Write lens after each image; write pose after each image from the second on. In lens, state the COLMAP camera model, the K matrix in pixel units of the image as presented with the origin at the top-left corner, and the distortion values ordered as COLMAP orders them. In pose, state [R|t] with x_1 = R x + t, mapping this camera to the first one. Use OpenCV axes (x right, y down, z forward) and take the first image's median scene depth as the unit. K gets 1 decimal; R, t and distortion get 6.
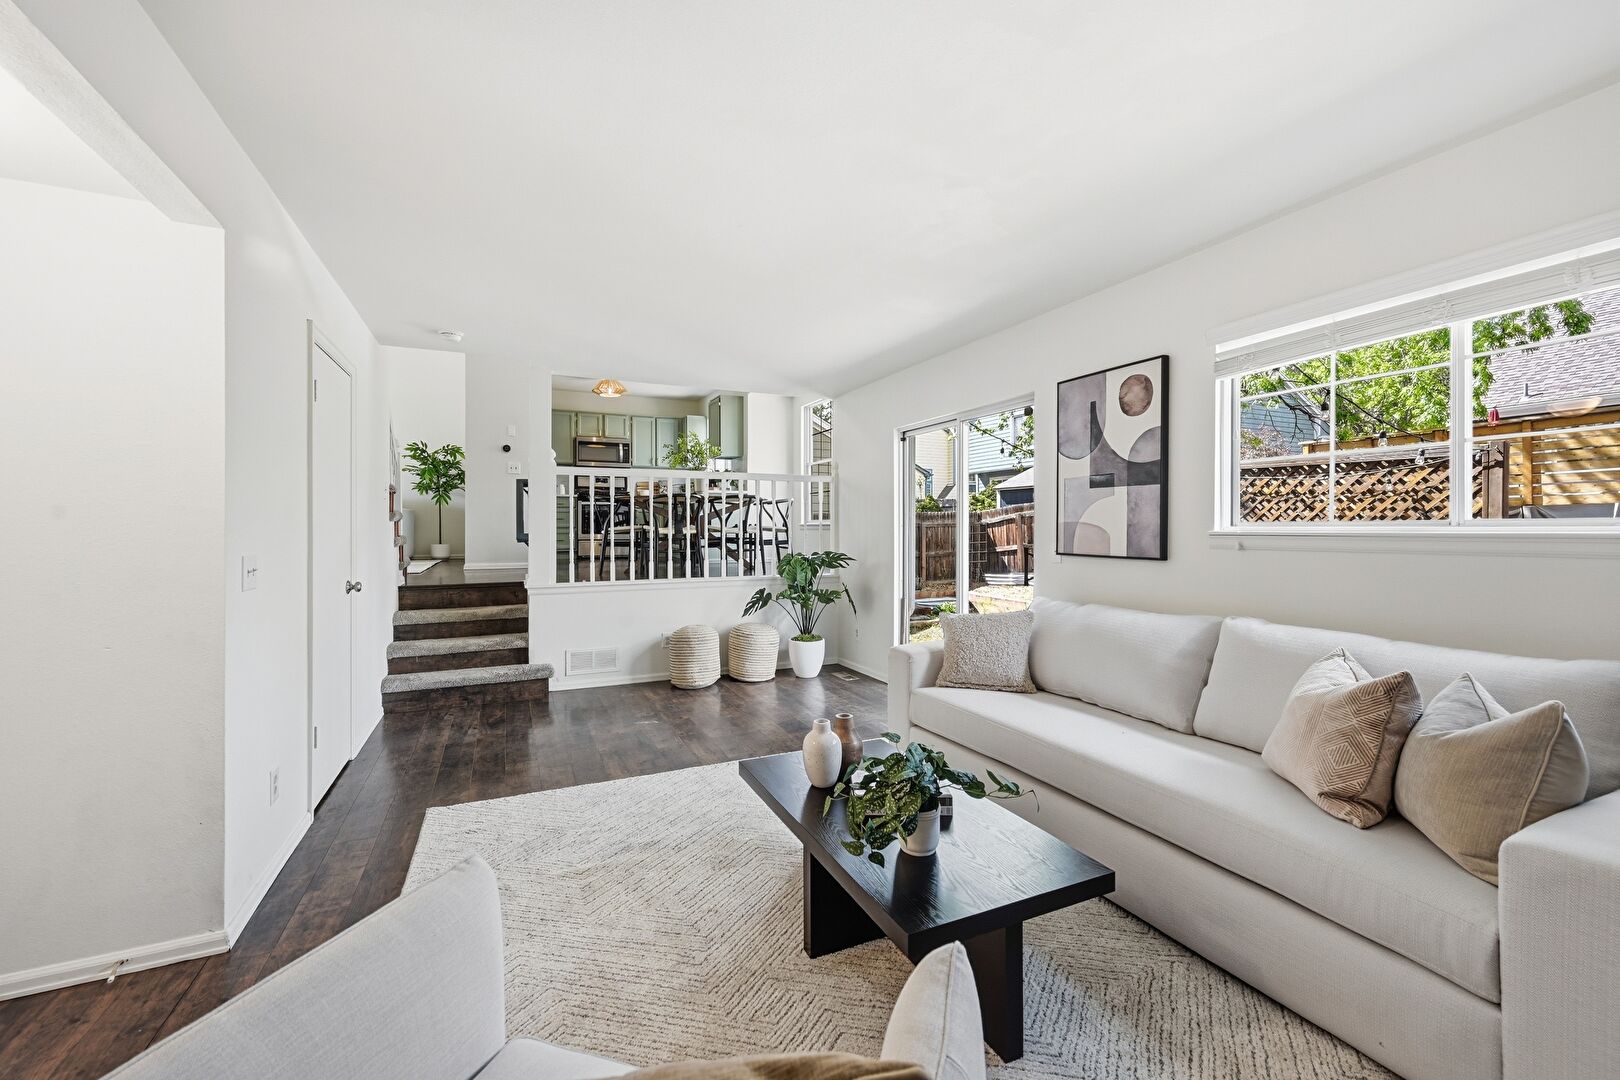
lens RADIAL K [[655.0, 0, 811.1], [0, 655.0, 534.6], [0, 0, 1]] dist [0.000862, 0.000413]
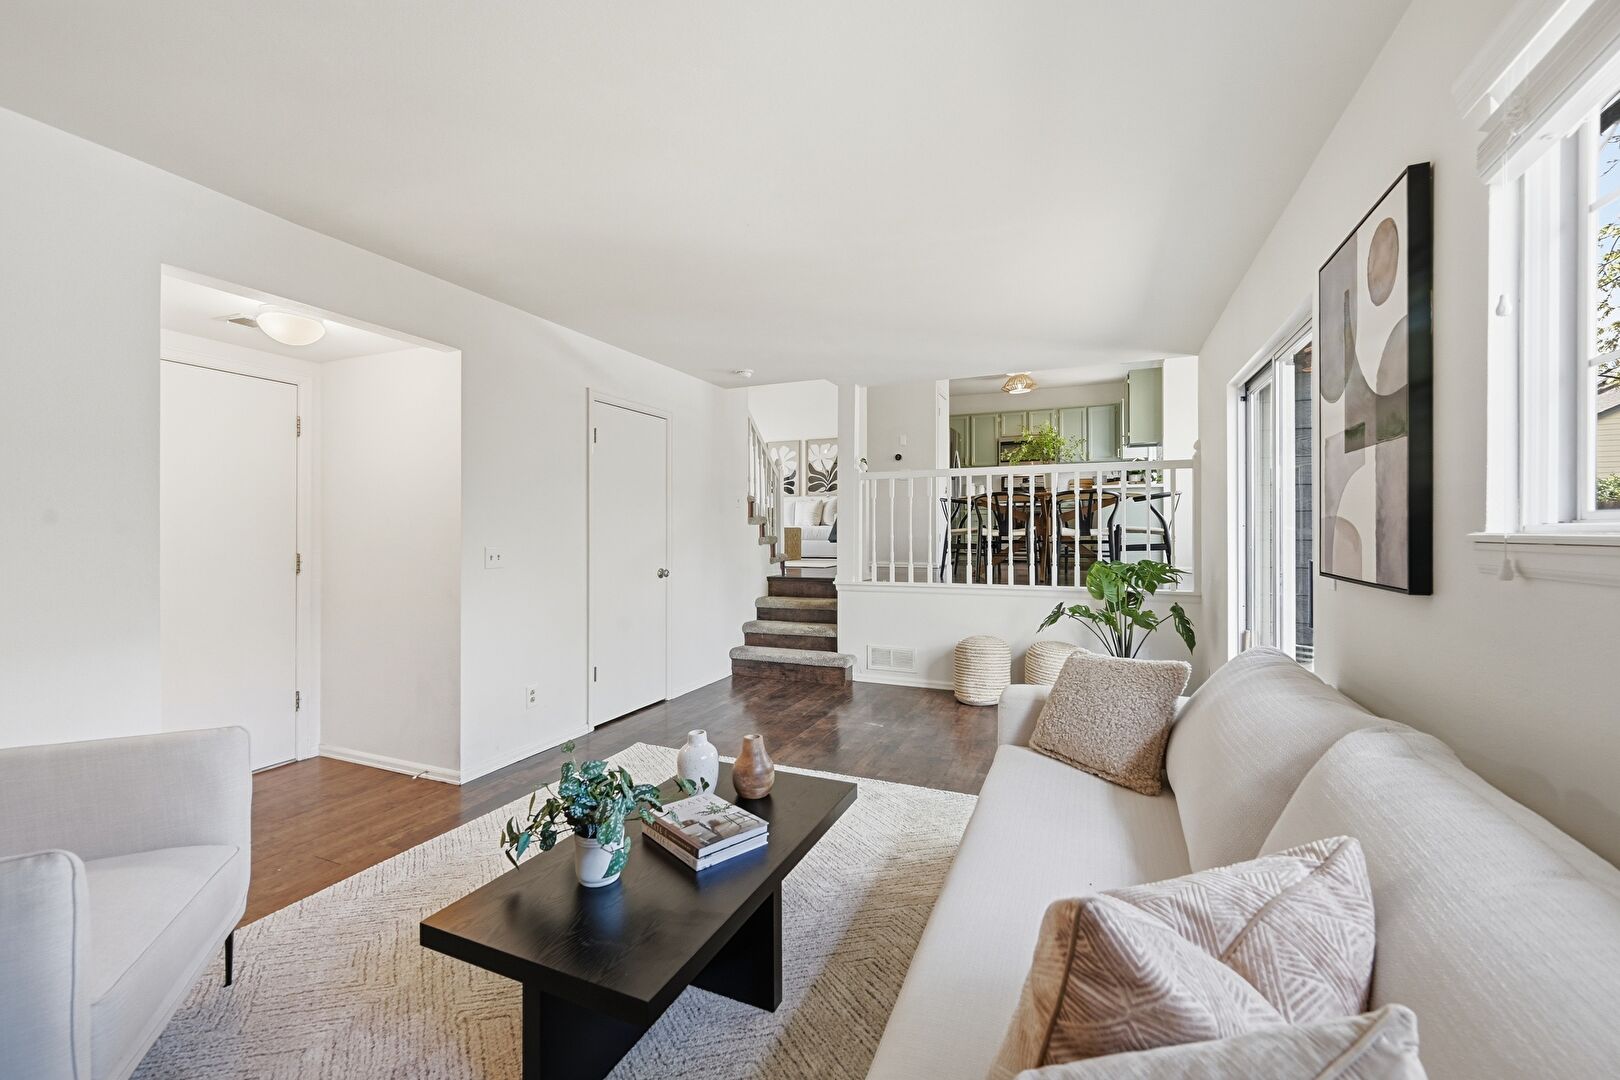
lens RADIAL K [[663.4, 0, 801.0], [0, 663.4, 533.3], [0, 0, 1]] dist [-0.000411, 0.000113]
pose [[0.662098, 0.001815, -0.749415, 0.368765], [-0.005883, 0.999979, -0.002775, -0.000813], [0.749394, 0.006246, 0.662095, 0.210054]]
